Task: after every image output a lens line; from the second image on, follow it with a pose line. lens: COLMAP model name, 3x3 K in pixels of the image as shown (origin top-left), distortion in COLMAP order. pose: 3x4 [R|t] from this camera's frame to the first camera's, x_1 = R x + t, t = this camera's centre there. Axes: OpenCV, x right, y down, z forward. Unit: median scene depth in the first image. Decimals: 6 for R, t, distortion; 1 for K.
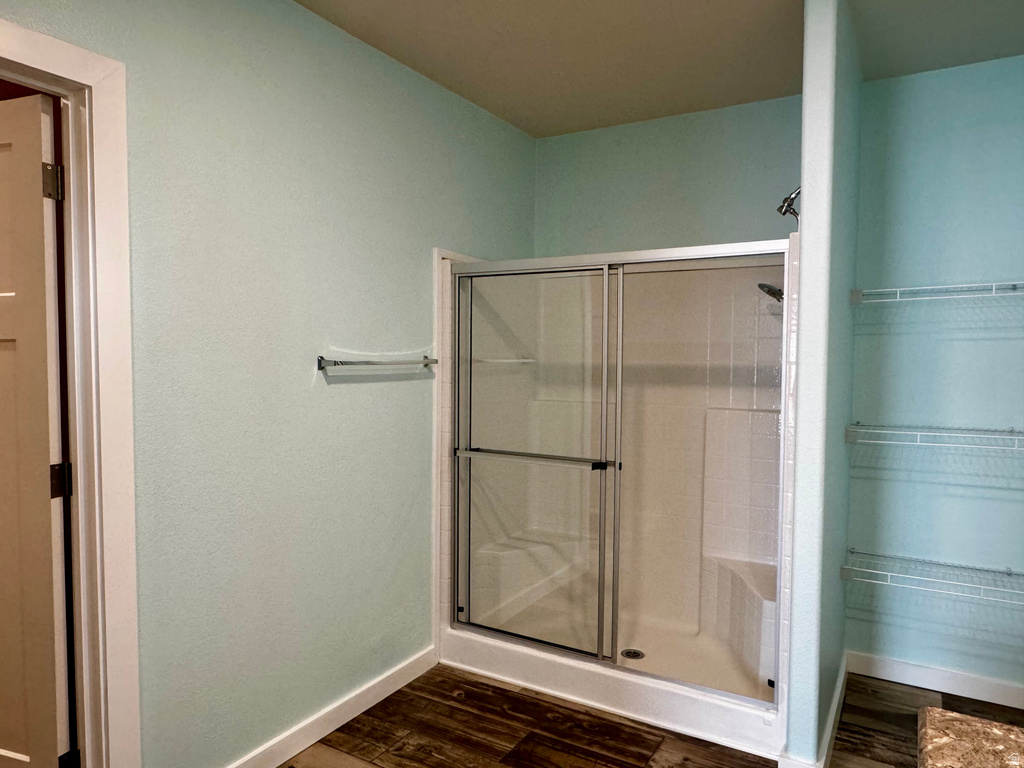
lens RADIAL K [[690.1, 0, 512.0], [0, 690.1, 384.0], [0, 0, 1]] dist [-0.003615, 0.001114]
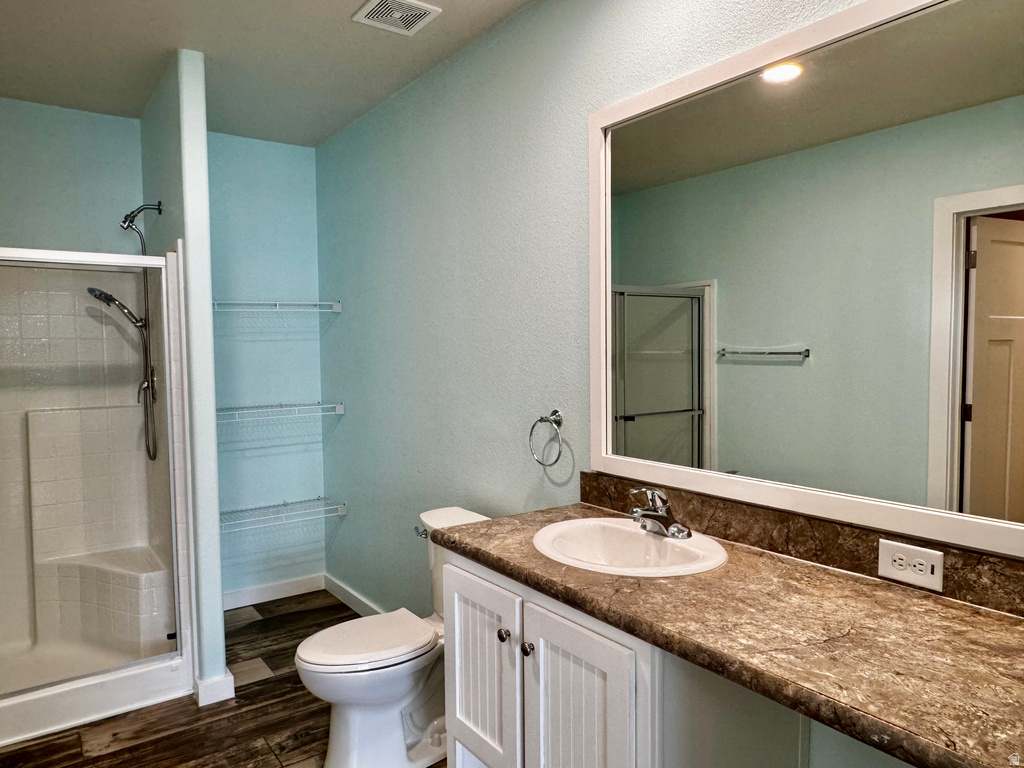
lens RADIAL K [[694.0, 0, 507.1], [0, 694.0, 390.0], [0, 0, 1]] dist [-0.000738, 0.001755]
pose [[0.399950, -0.067587, 0.914041, -0.438670], [0.052693, 0.997323, 0.050689, -0.011998], [-0.915021, 0.027890, 0.402441, -0.007346]]
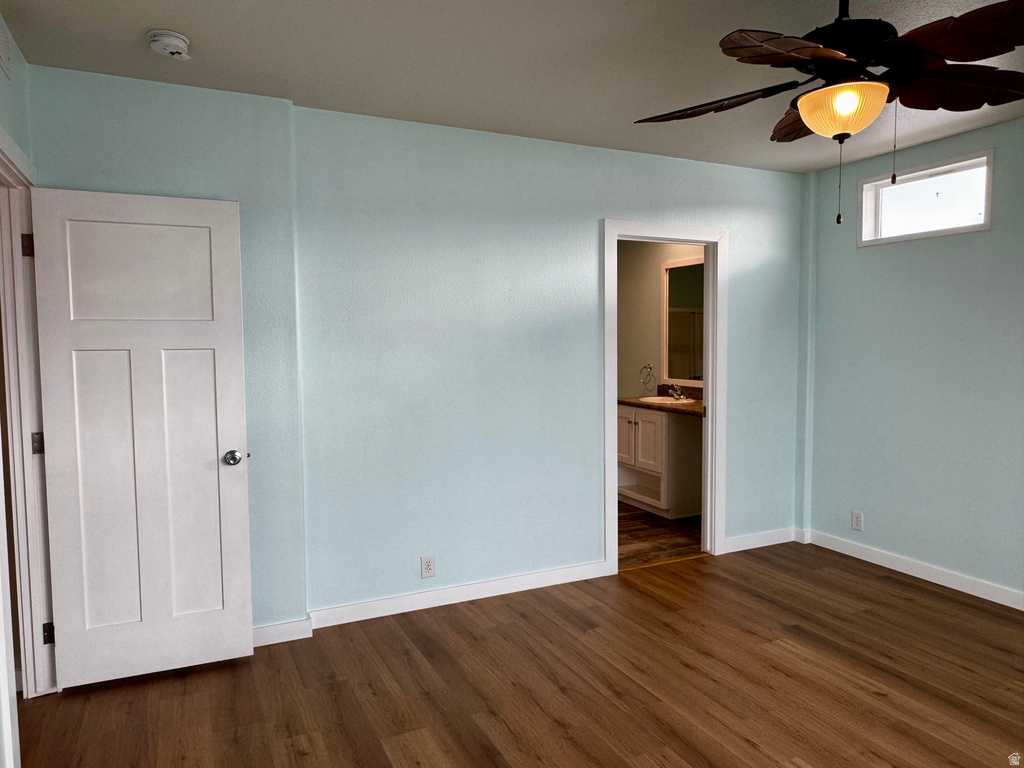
lens RADIAL K [[690.1, 0, 512.0], [0, 690.1, 384.0], [0, 0, 1]] dist [-0.003615, 0.001114]
pose [[0.555849, -0.067725, 0.828520, -2.038137], [0.047684, 0.997632, 0.049558, -0.013663], [-0.829914, 0.011961, 0.557763, -0.722632]]
